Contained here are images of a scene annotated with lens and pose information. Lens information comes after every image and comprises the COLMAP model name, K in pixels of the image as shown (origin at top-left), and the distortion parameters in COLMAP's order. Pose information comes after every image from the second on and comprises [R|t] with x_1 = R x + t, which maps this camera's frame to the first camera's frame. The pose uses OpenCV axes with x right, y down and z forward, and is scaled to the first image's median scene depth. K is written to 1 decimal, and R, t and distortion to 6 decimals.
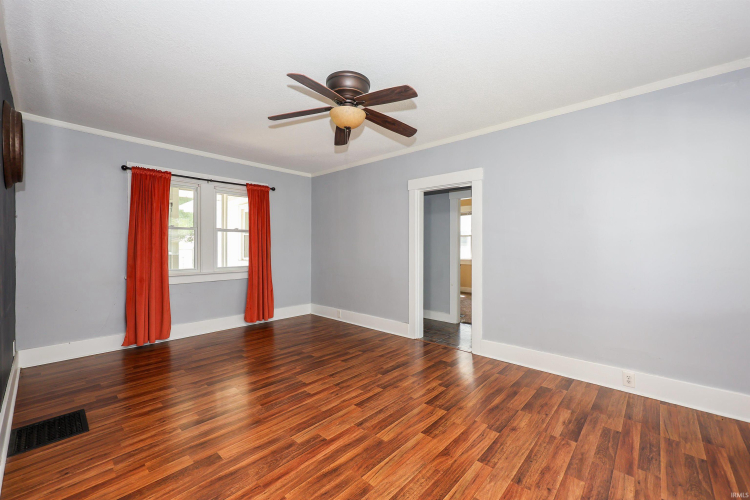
lens RADIAL K [[311.3, 0, 378.0], [0, 311.3, 248.1], [0, 0, 1]] dist [-0.000912, 0.000015]
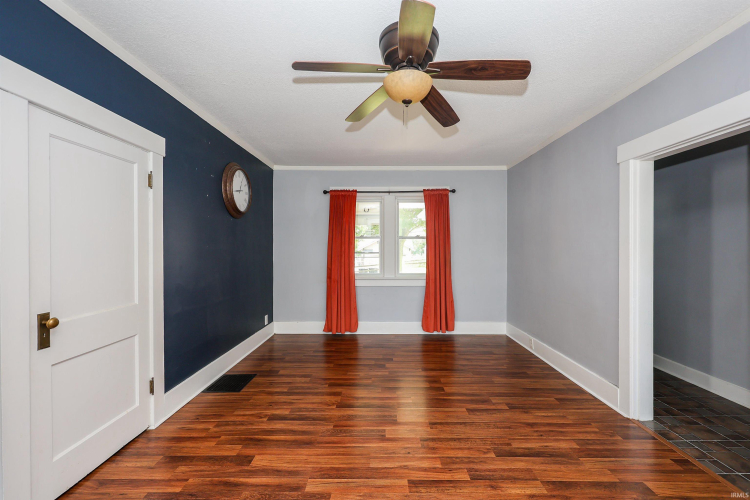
lens RADIAL K [[311.3, 0, 378.0], [0, 311.3, 248.1], [0, 0, 1]] dist [-0.000912, 0.000015]
pose [[0.662591, -0.001588, -0.748980, 0.265505], [-0.002162, 0.999990, -0.004032, -0.021735], [0.748978, 0.004291, 0.662581, 0.292383]]
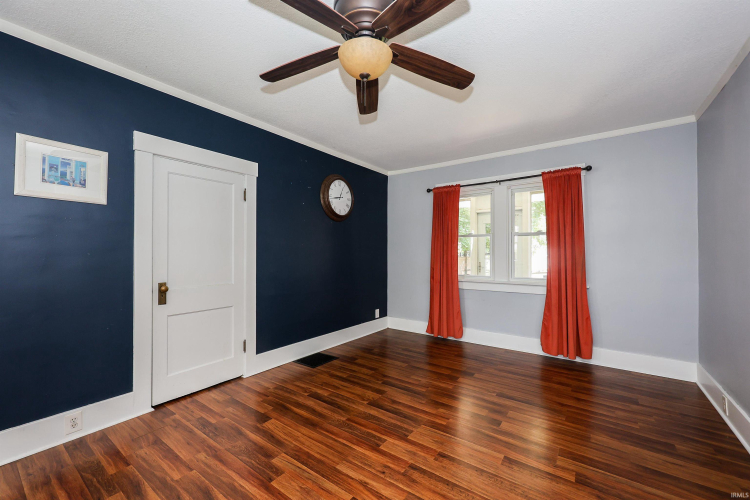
lens RADIAL K [[304.0, 0, 375.0], [0, 304.0, 250.0], [0, 0, 1]] dist [-0.000748, 0.000022]
pose [[0.097370, -0.010331, -0.995195, 0.355360], [-0.005051, 0.999928, -0.010874, -0.003409], [0.995235, 0.006086, 0.097310, 0.617932]]
